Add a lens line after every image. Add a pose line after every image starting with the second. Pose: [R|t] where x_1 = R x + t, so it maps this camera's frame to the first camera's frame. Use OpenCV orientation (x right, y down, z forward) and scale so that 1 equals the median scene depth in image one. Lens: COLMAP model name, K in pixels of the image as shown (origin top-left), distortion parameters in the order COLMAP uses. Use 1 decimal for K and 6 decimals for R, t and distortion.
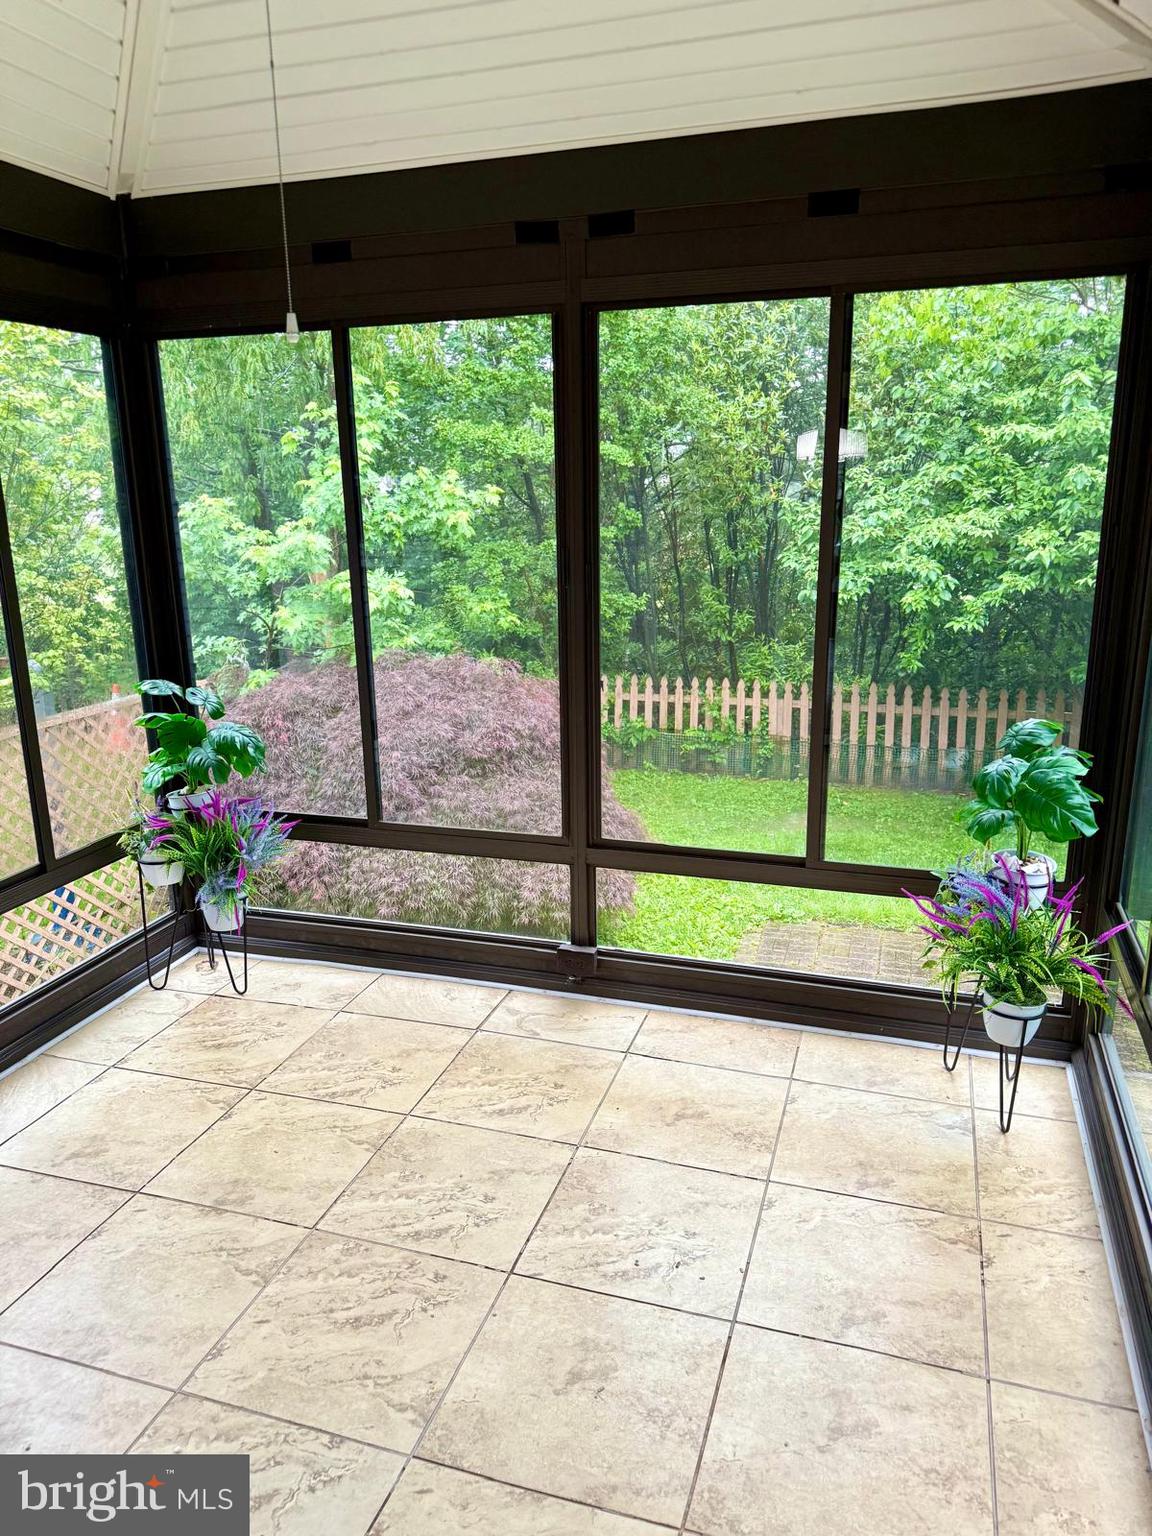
lens RADIAL K [[1115.2, 0, 570.4], [0, 1115.2, 769.6], [0, 0, 1]] dist [0.002899, -0.001357]
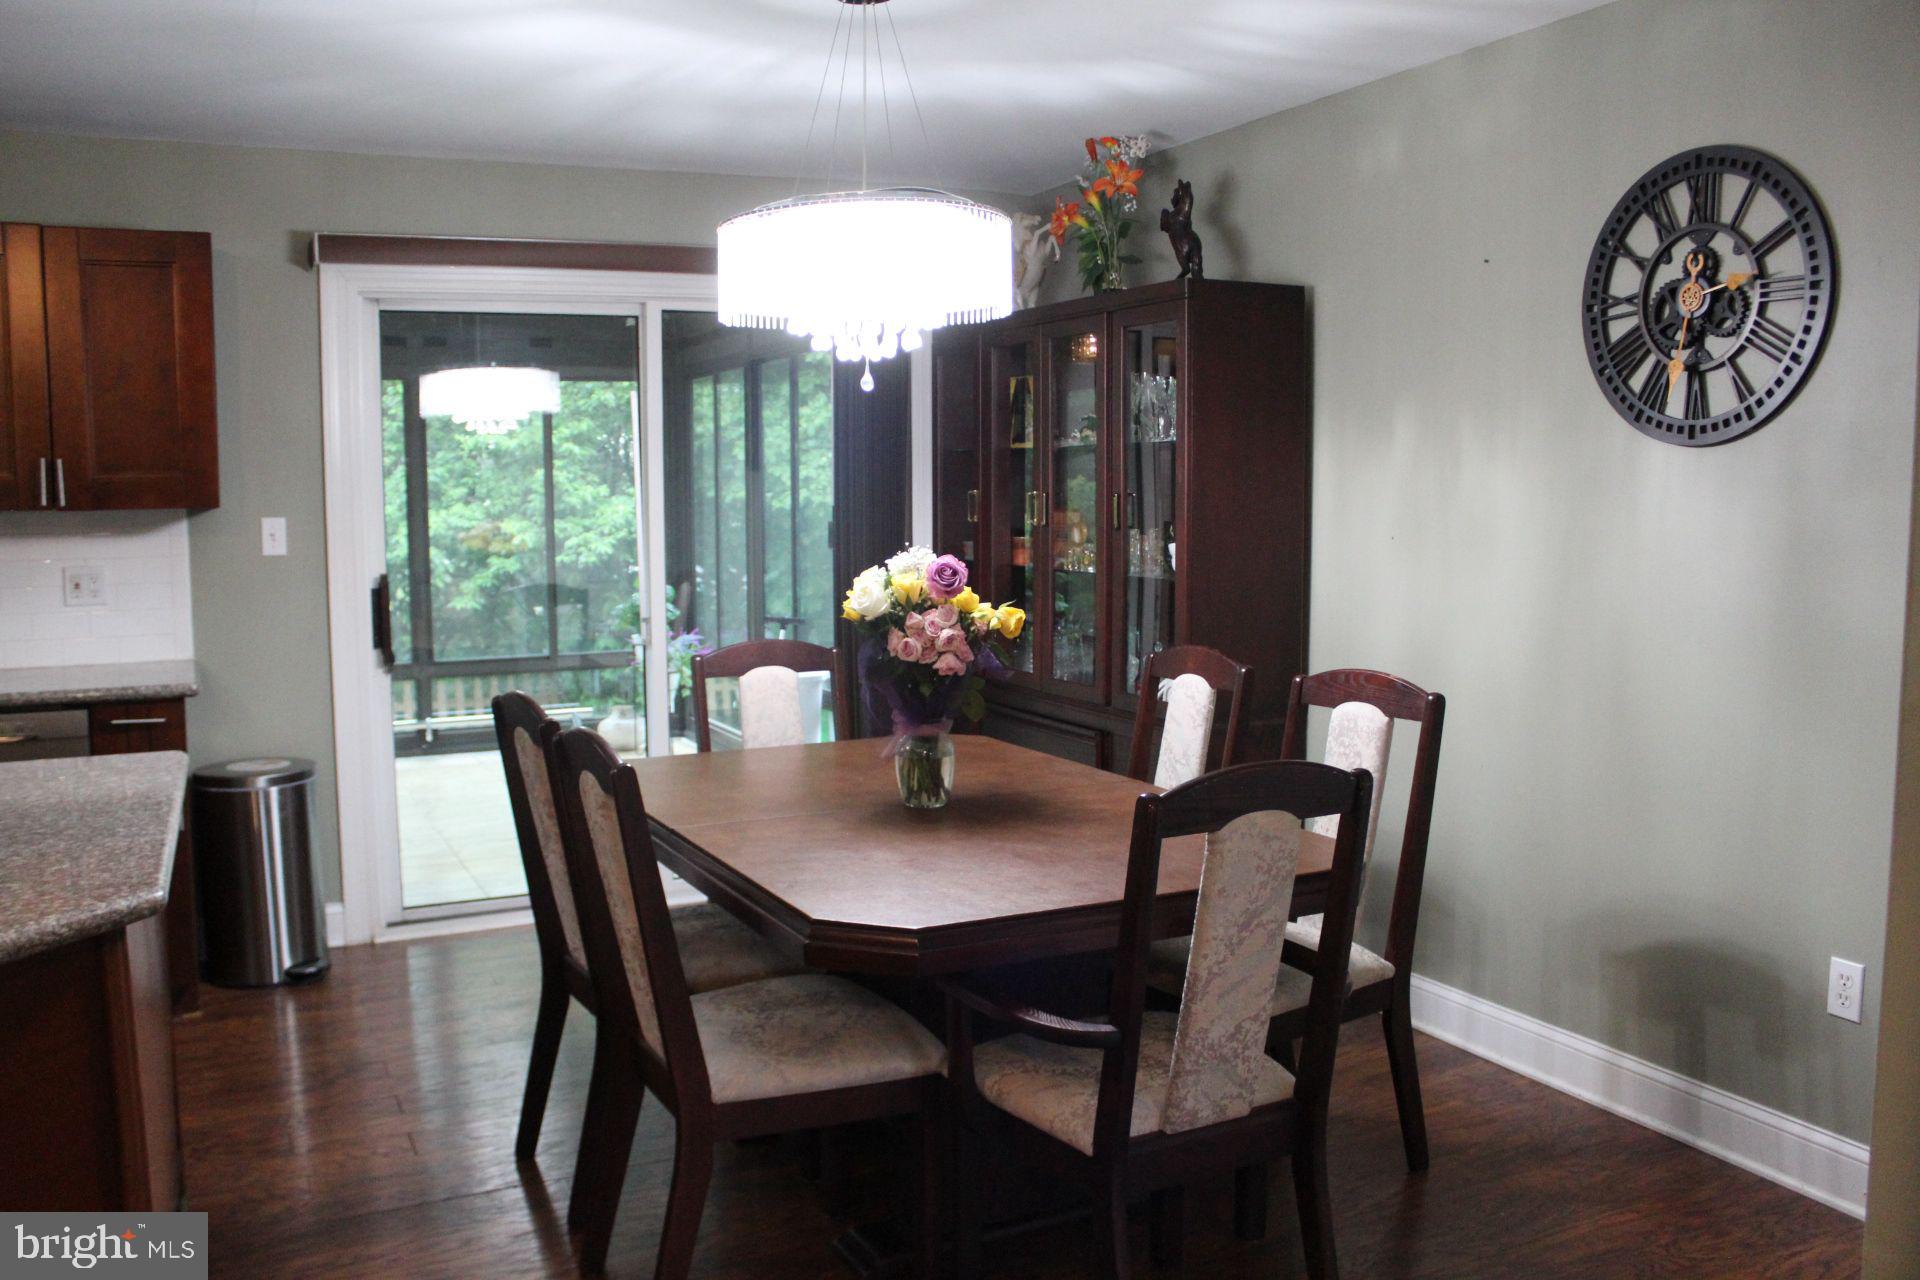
lens RADIAL K [[1609.5, 0, 956.9], [0, 1609.5, 643.5], [0, 0, 1]] dist [-0.080994, -0.002732]
pose [[0.717568, -0.053661, 0.694418, -0.413050], [0.173009, 0.979511, -0.103085, 0.162318], [-0.674658, 0.194111, 0.712150, -0.478625]]
